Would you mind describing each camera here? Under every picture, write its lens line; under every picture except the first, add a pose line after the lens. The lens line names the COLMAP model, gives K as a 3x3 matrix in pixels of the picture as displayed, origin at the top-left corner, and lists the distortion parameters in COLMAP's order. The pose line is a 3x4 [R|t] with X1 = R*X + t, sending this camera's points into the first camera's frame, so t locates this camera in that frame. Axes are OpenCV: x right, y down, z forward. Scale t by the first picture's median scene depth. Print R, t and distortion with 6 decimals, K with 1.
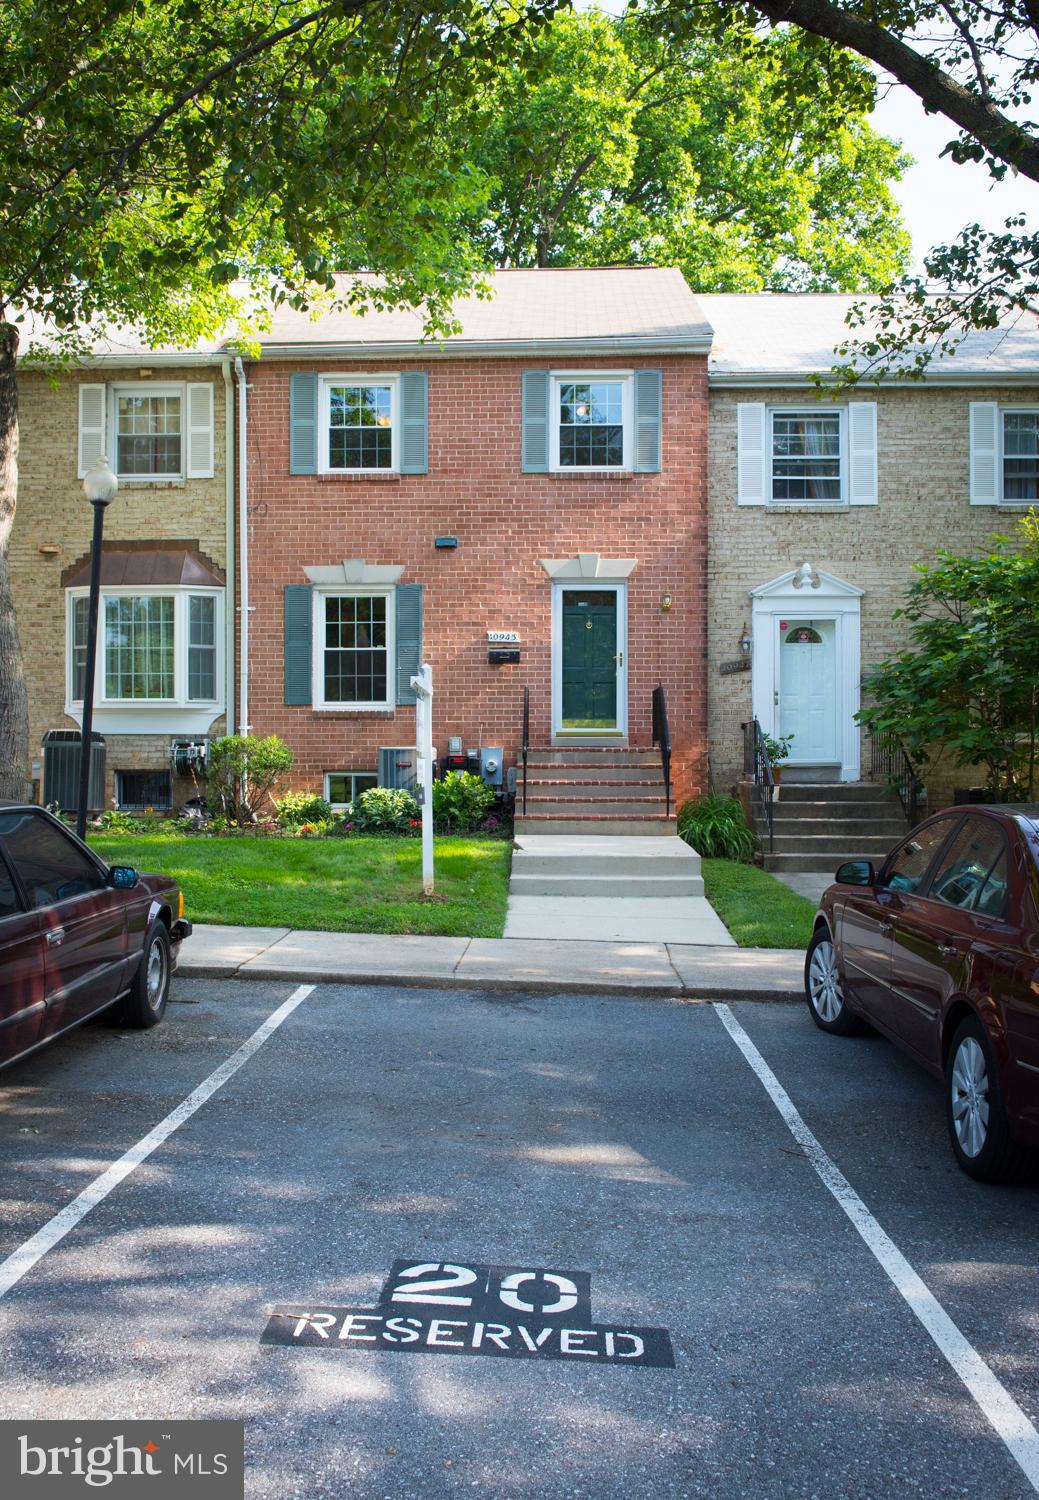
lens RADIAL K [[1888.3, 0, 518.5], [0, 1888.3, 748.9], [0, 0, 1]] dist [-0.012483, 0.000000]
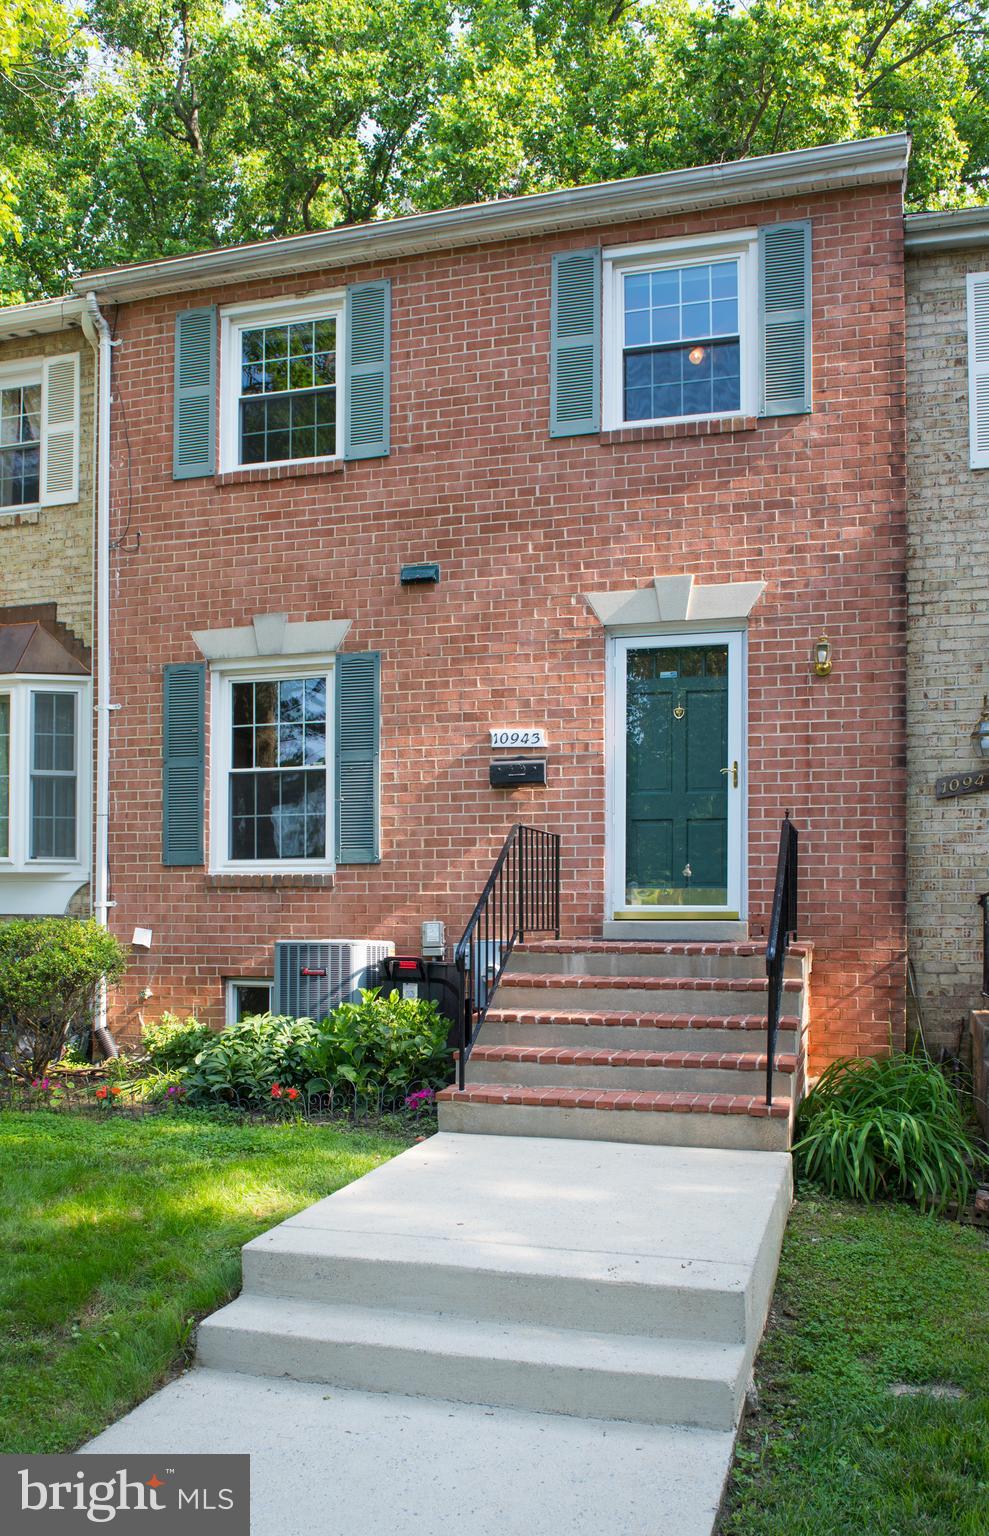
lens RADIAL K [[1374.7, 0, 494.6], [0, 1374.7, 910.1], [0, 0, 1]] dist [-0.045819, -0.024524]
pose [[0.954792, 0.000777, -0.297272, 0.103965], [-0.001309, 0.999998, -0.001590, -0.008844], [0.297271, 0.001907, 0.954791, 0.616828]]
